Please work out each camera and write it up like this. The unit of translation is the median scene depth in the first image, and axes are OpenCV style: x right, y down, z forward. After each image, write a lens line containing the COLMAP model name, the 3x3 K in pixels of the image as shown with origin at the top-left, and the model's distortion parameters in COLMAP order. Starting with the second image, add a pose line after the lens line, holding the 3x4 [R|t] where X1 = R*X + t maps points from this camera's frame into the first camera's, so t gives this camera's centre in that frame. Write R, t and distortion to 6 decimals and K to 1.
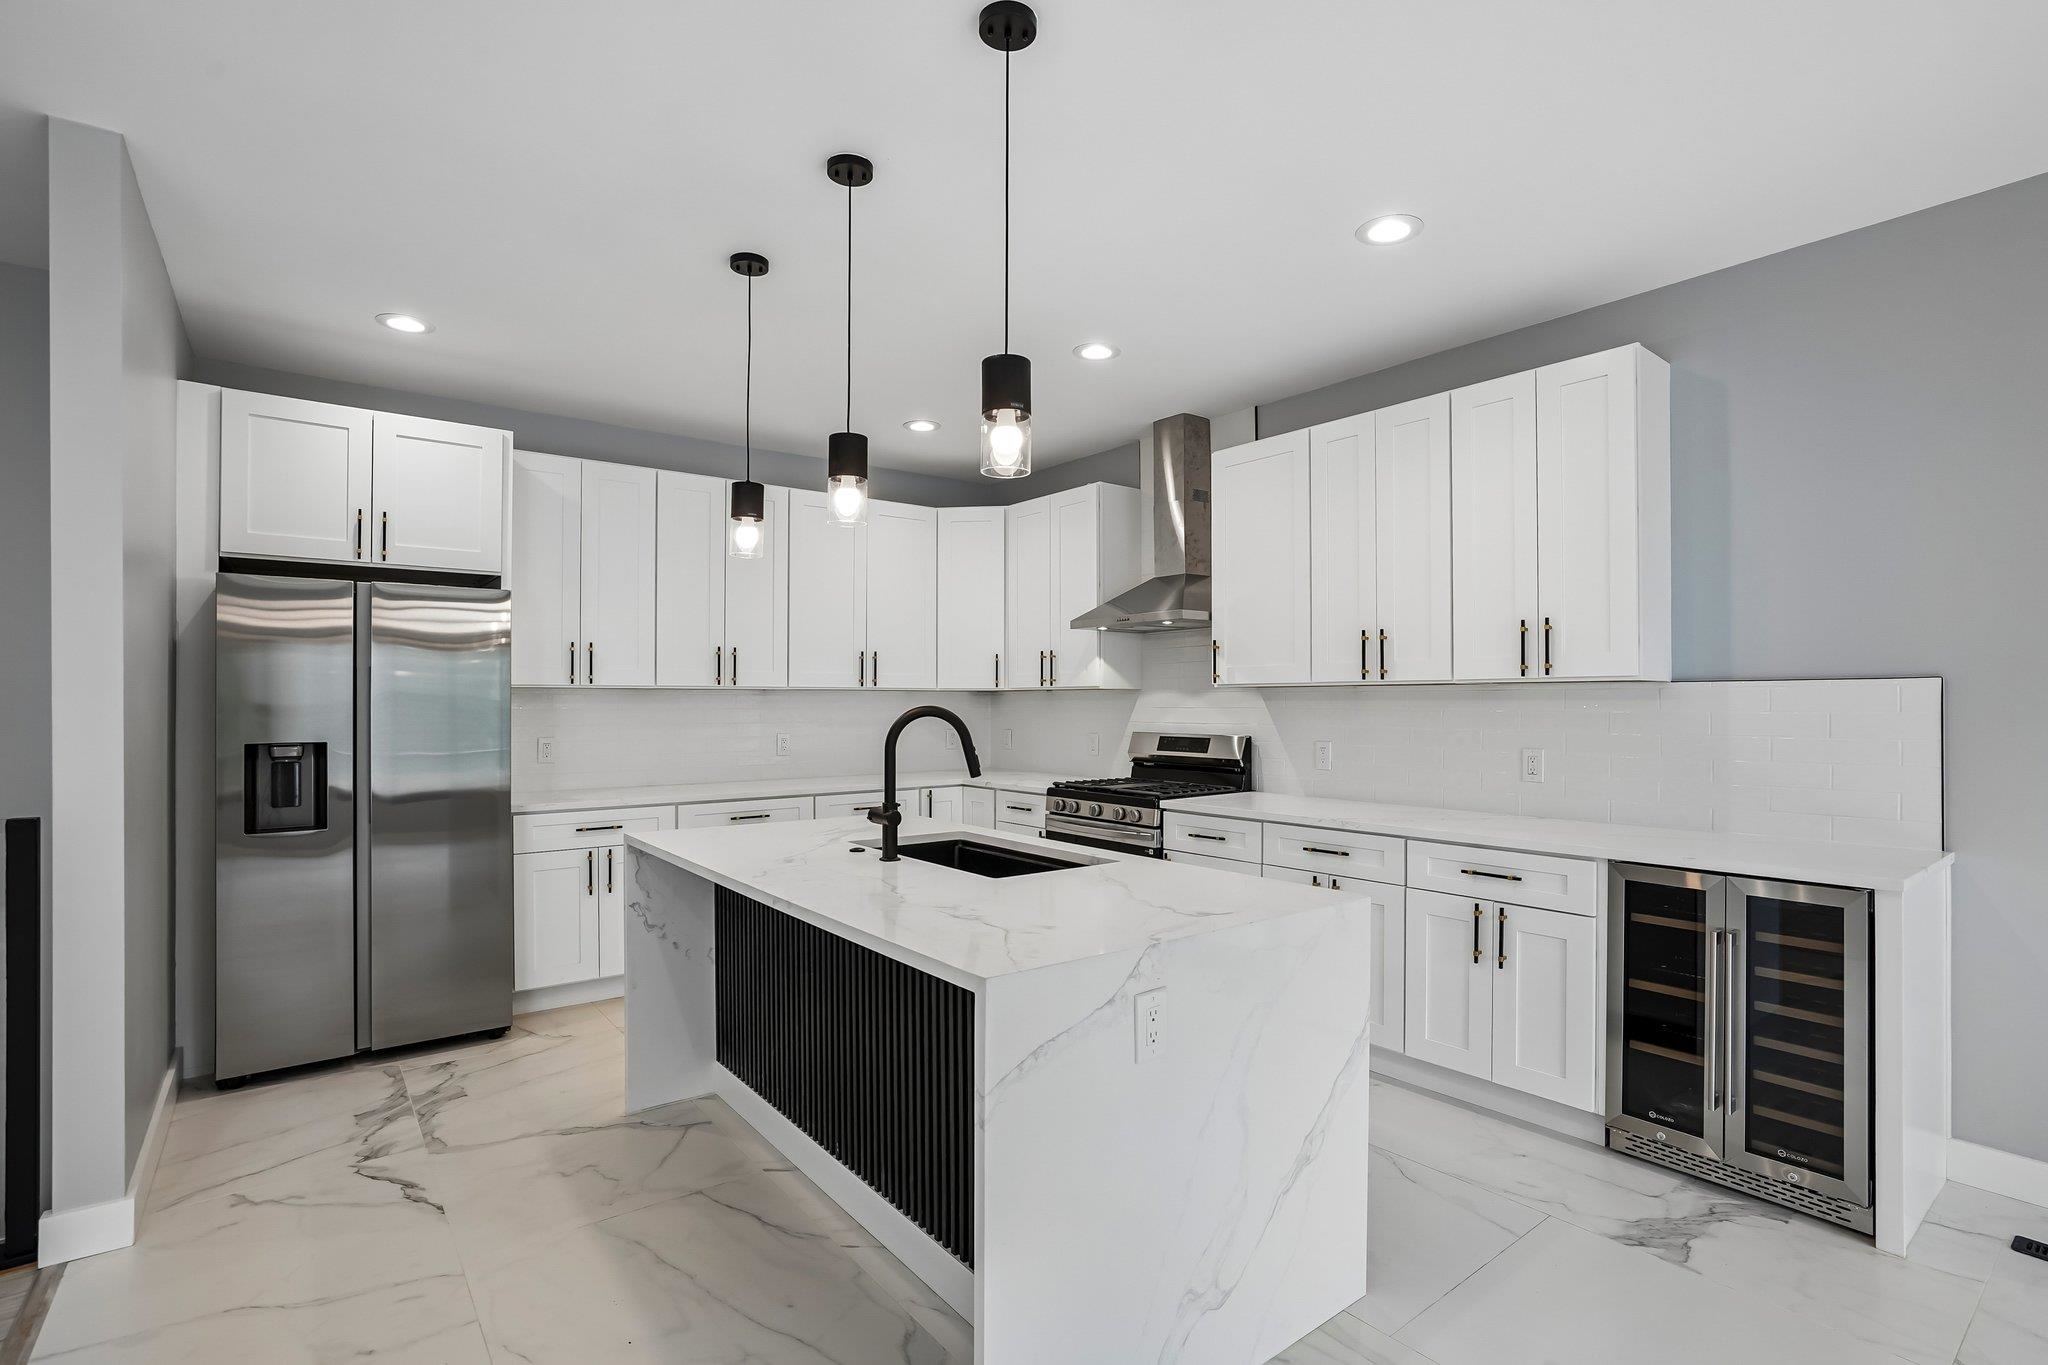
lens RADIAL K [[970.5, 0, 1027.3], [0, 970.5, 688.7], [0, 0, 1]] dist [-0.052276, 0.027223]
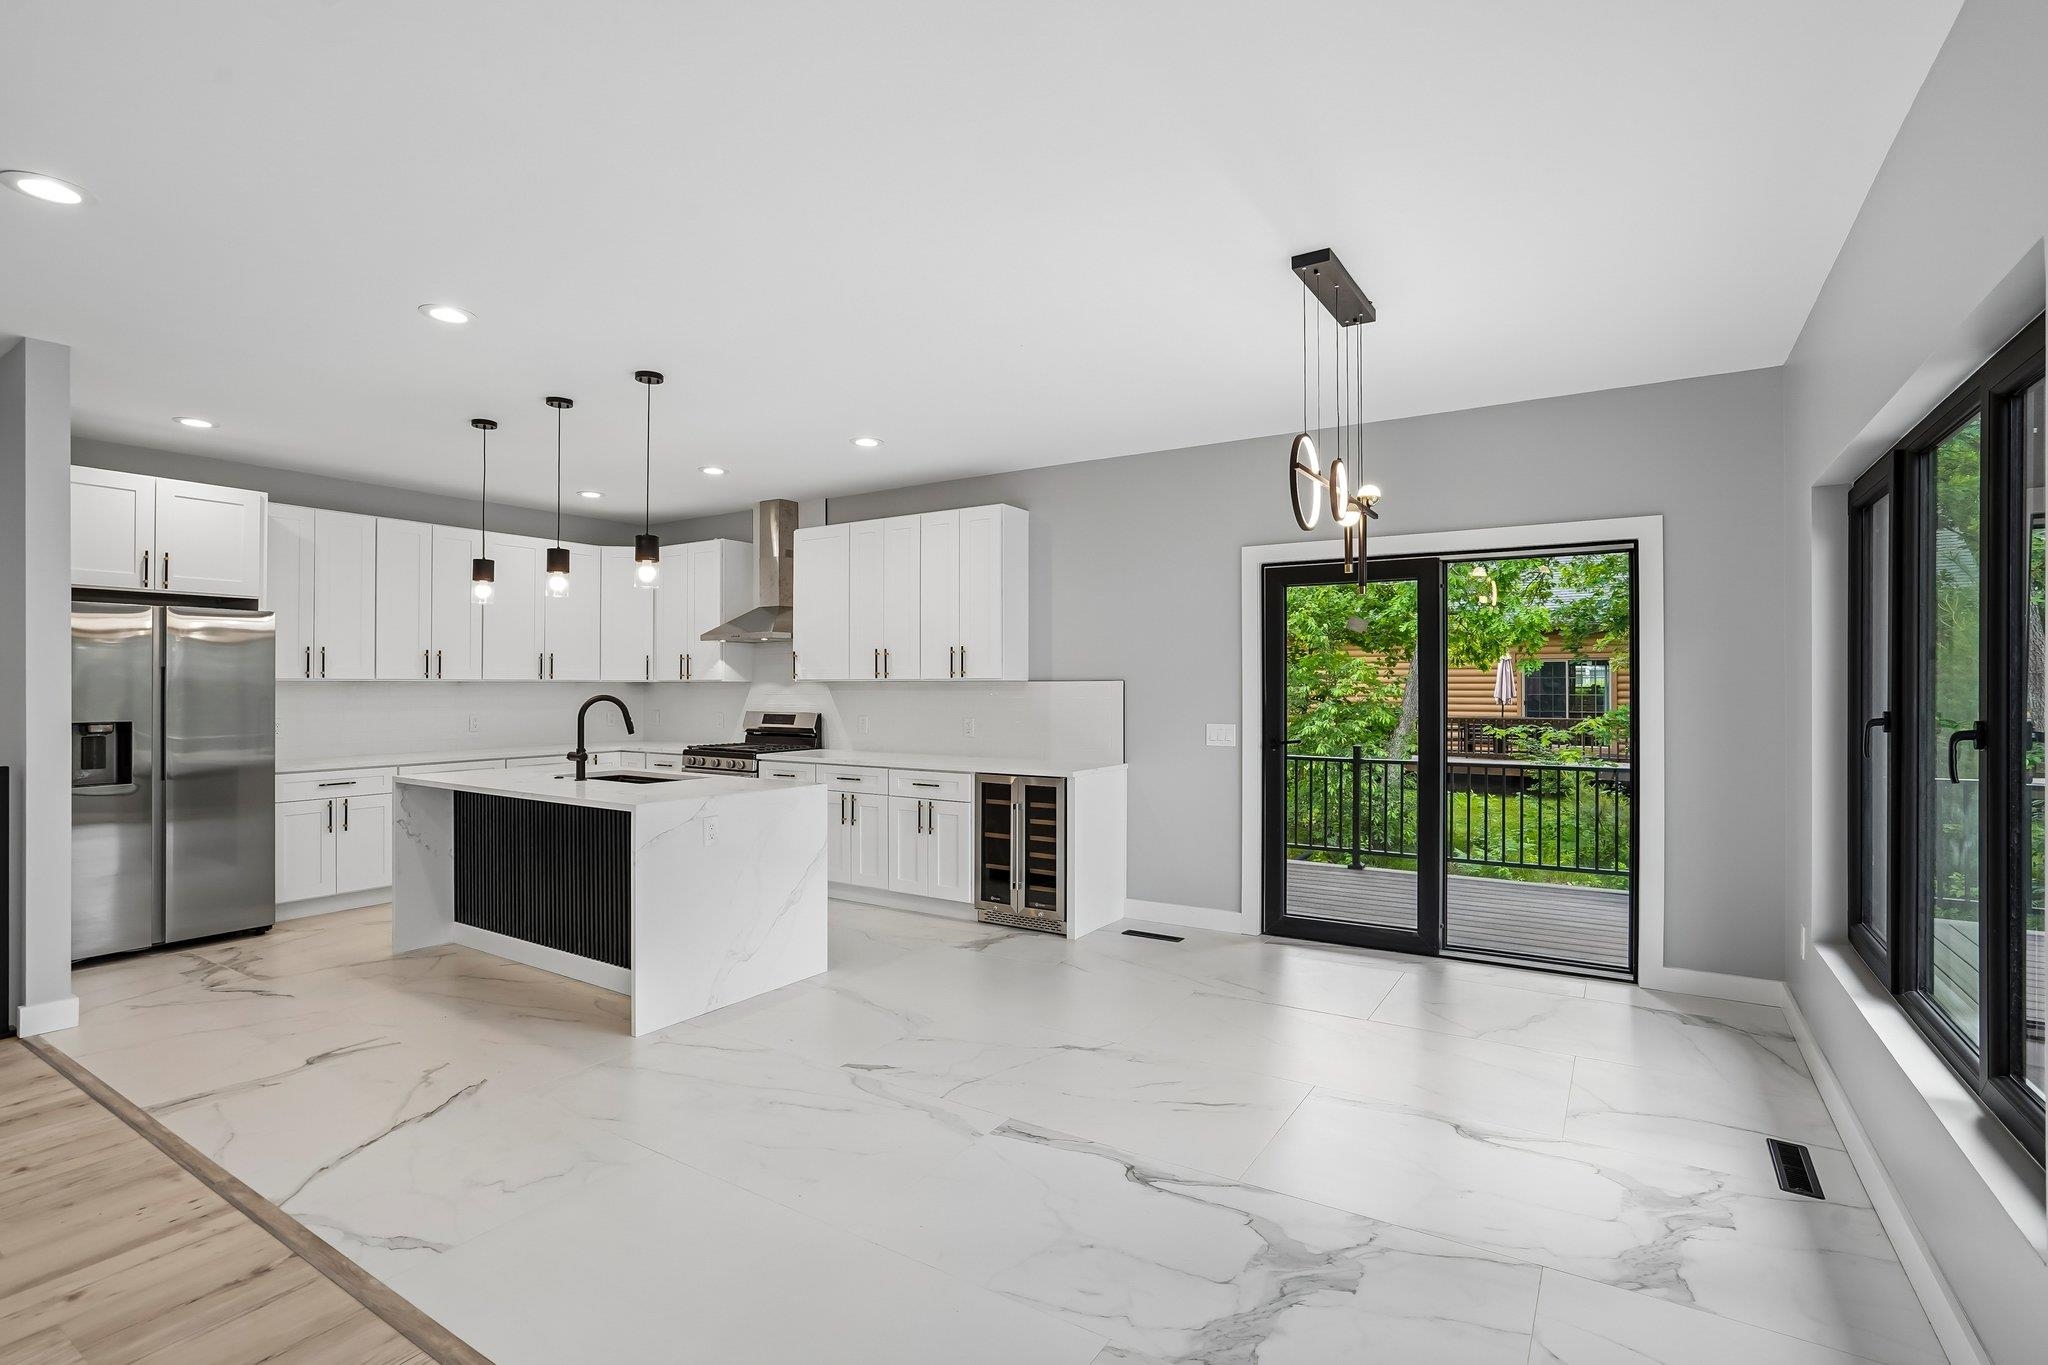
lens RADIAL K [[957.1, 0, 1029.9], [0, 957.1, 682.1], [0, 0, 1]] dist [-0.051265, 0.025217]
pose [[0.940991, 0.002172, 0.338425, 0.037978], [-0.005305, 0.999951, 0.008333, -0.020087], [-0.338391, -0.009637, 0.940956, -0.728311]]
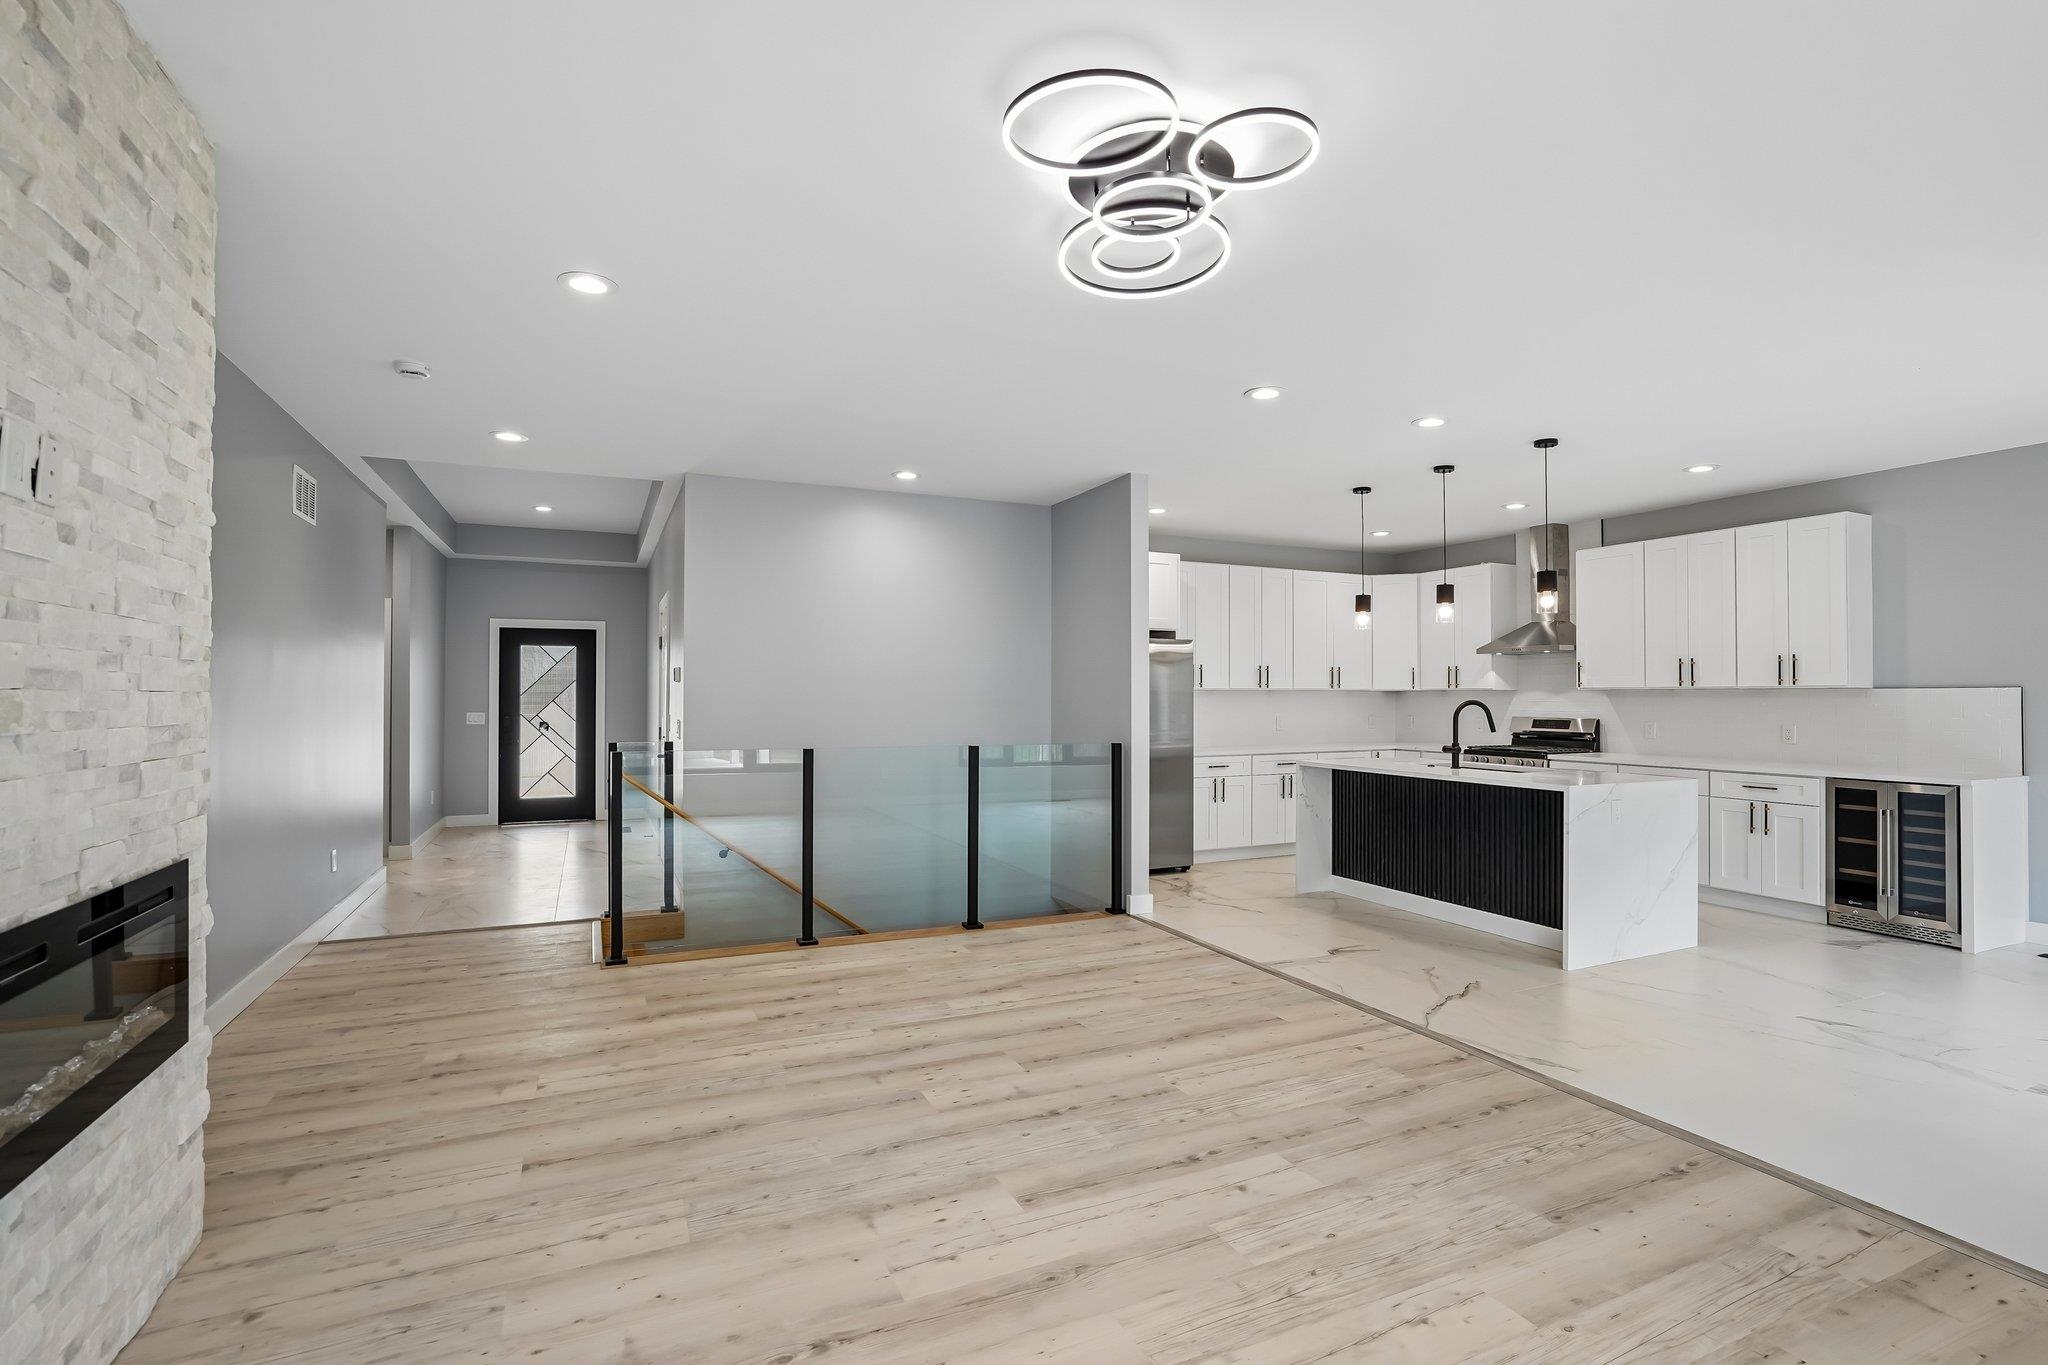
lens RADIAL K [[957.1, 0, 1029.9], [0, 957.1, 682.1], [0, 0, 1]] dist [-0.051265, 0.025217]
pose [[0.973676, -0.001937, -0.227930, -0.468530], [0.001510, 0.999997, -0.002049, -0.016542], [0.227933, 0.001651, 0.973675, -1.059665]]
